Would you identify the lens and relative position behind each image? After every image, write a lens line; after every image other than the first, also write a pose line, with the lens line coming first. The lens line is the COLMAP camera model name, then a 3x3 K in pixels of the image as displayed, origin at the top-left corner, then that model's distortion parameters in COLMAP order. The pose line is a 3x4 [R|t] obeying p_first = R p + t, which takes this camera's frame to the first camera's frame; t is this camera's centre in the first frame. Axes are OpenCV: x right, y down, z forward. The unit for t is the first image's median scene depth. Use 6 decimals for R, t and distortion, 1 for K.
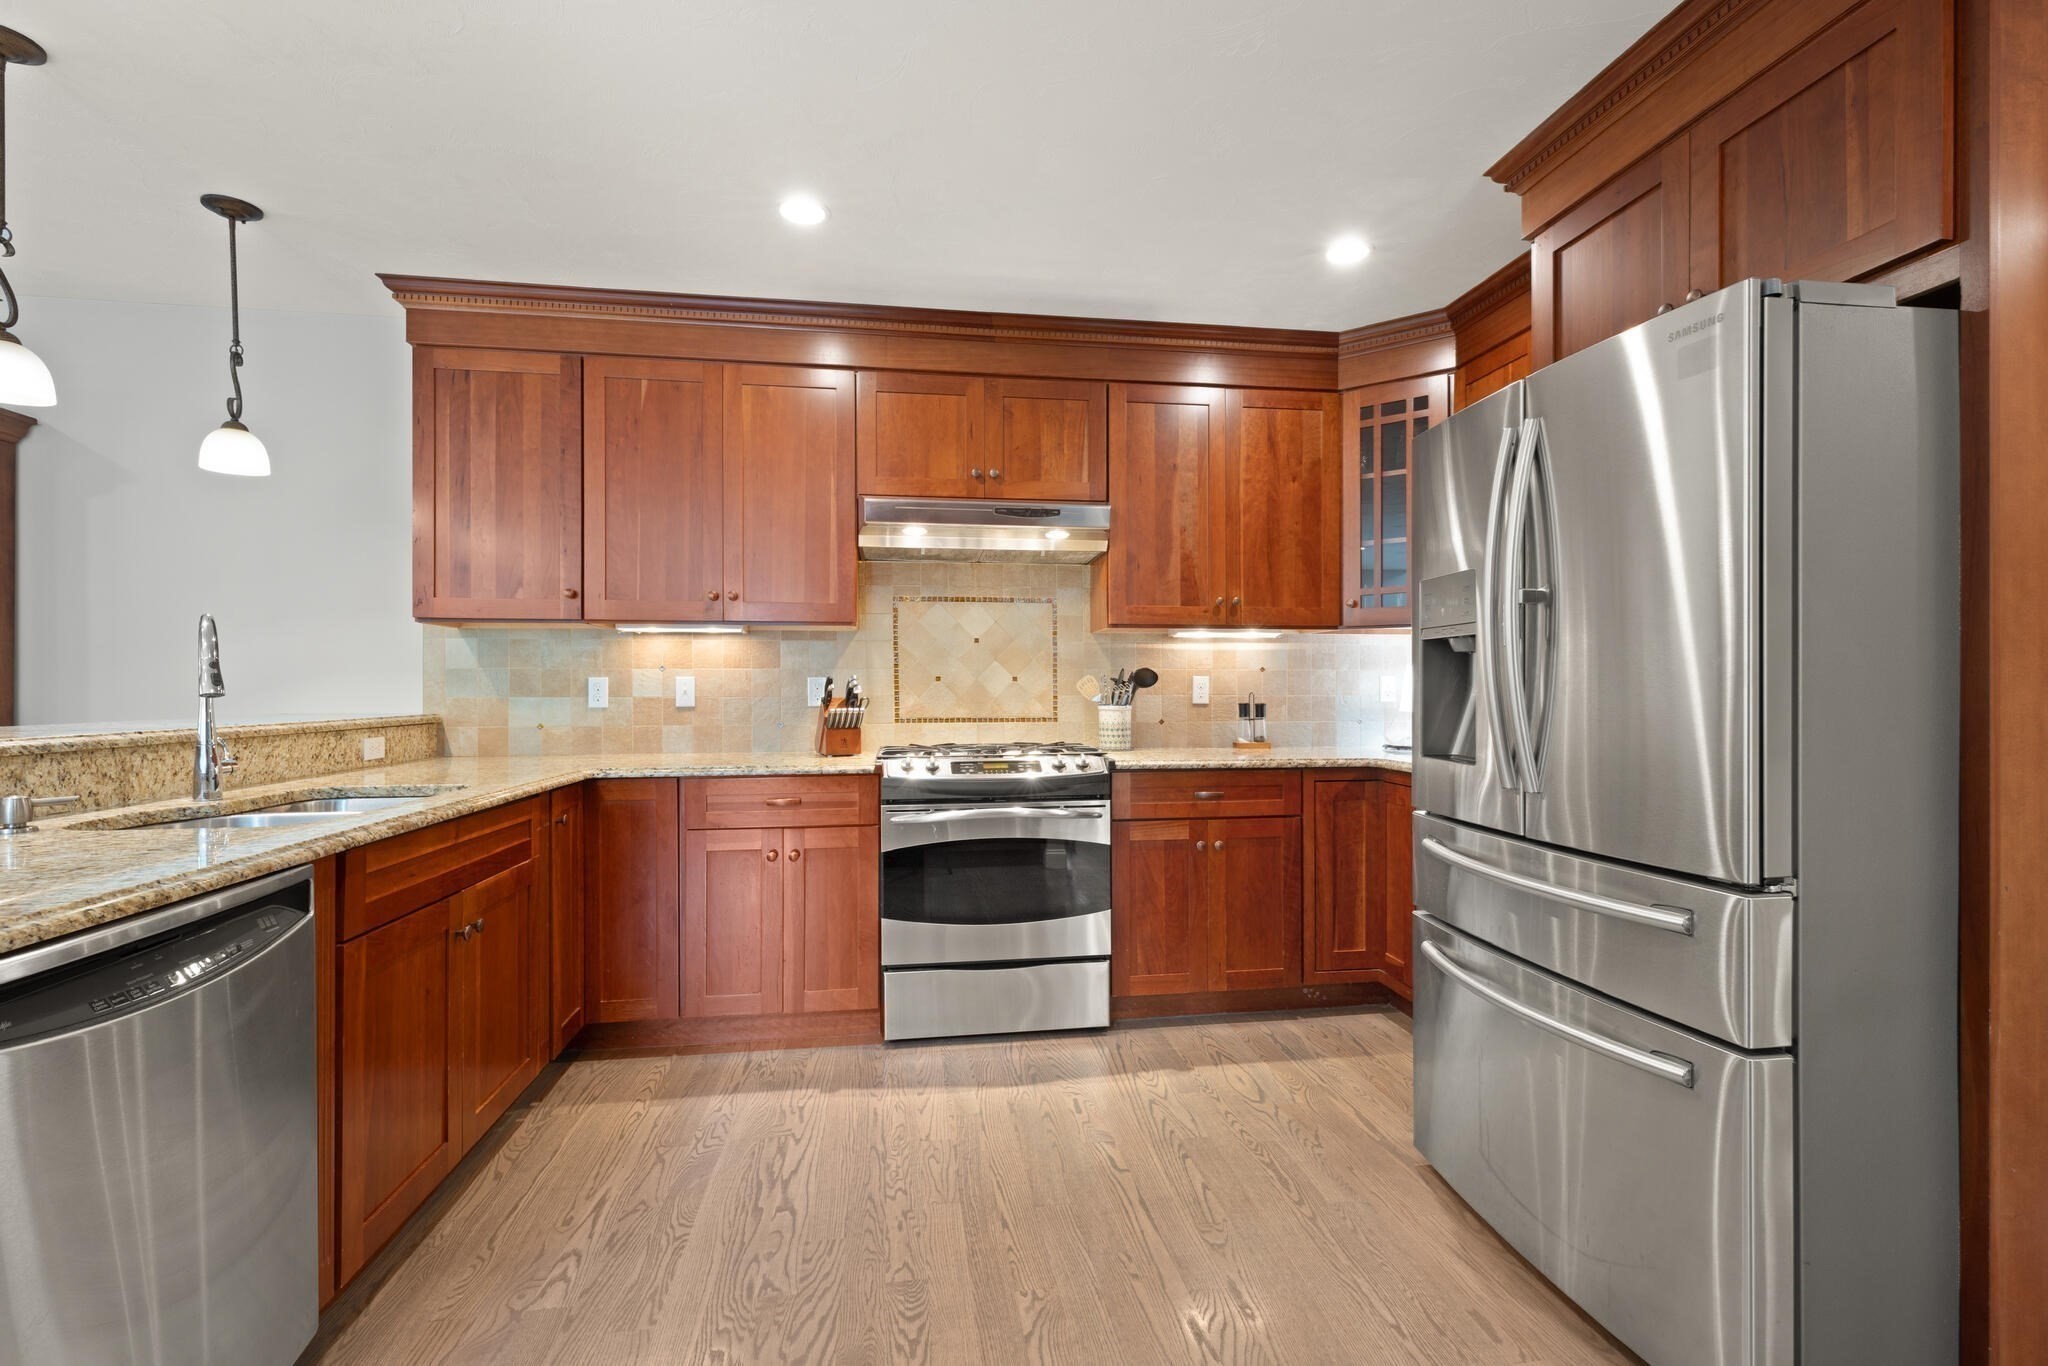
lens RADIAL K [[929.9, 0, 1028.2], [0, 929.9, 685.8], [0, 0, 1]] dist [0.004646, 0.000574]
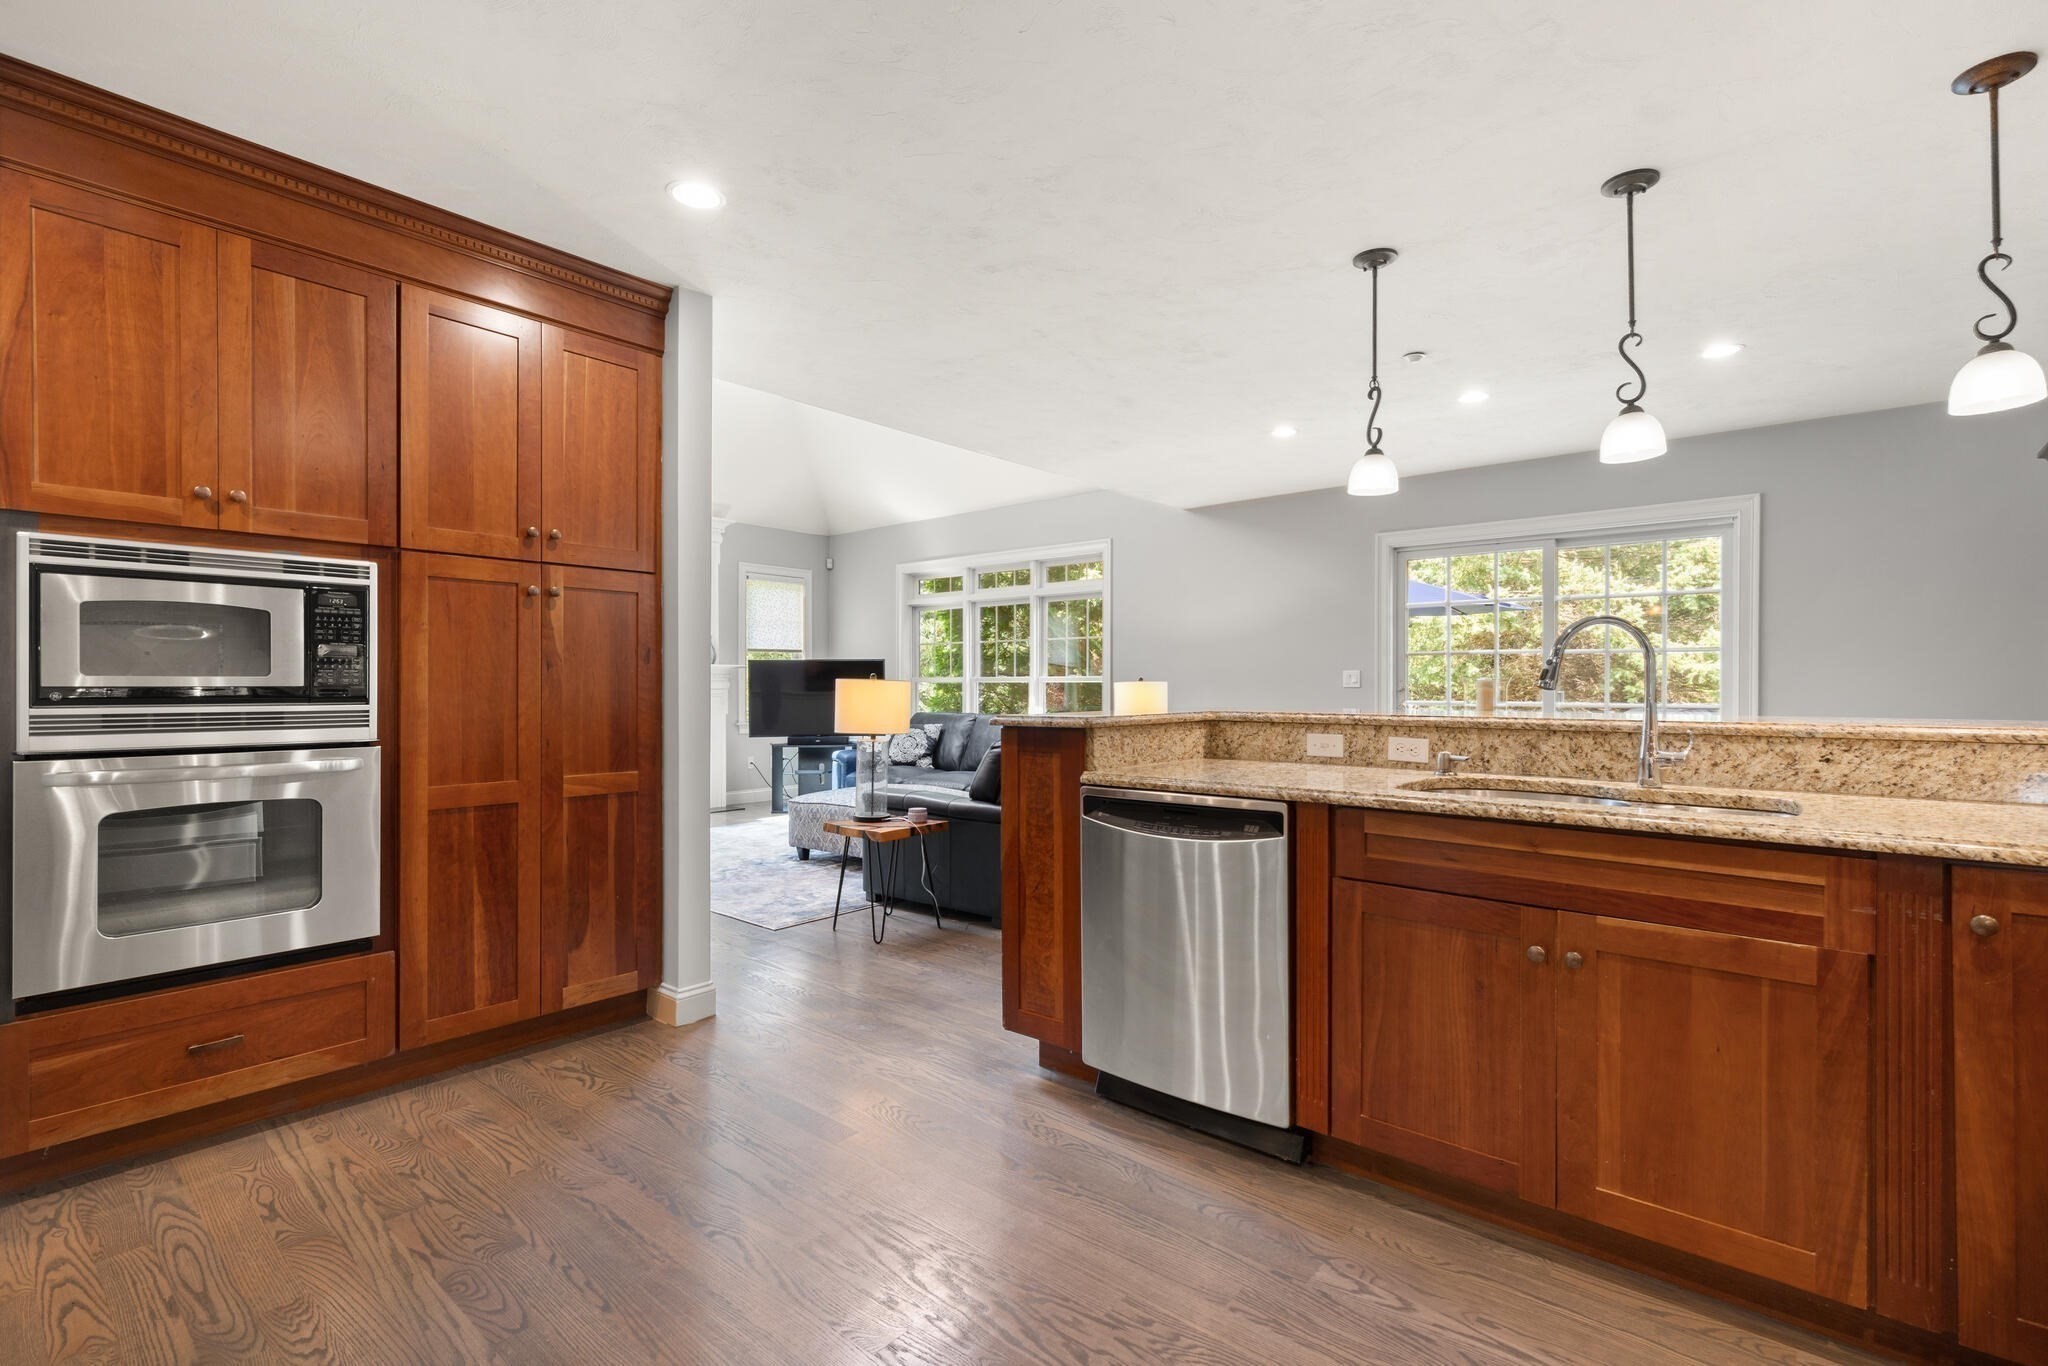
lens RADIAL K [[929.9, 0, 1028.7], [0, 929.9, 684.5], [0, 0, 1]] dist [0.004646, 0.000574]
pose [[-0.747442, 0.008326, -0.664275, 0.344712], [0.006006, 0.999965, 0.005775, -0.005028], [0.664300, 0.000326, -0.747466, 1.277383]]
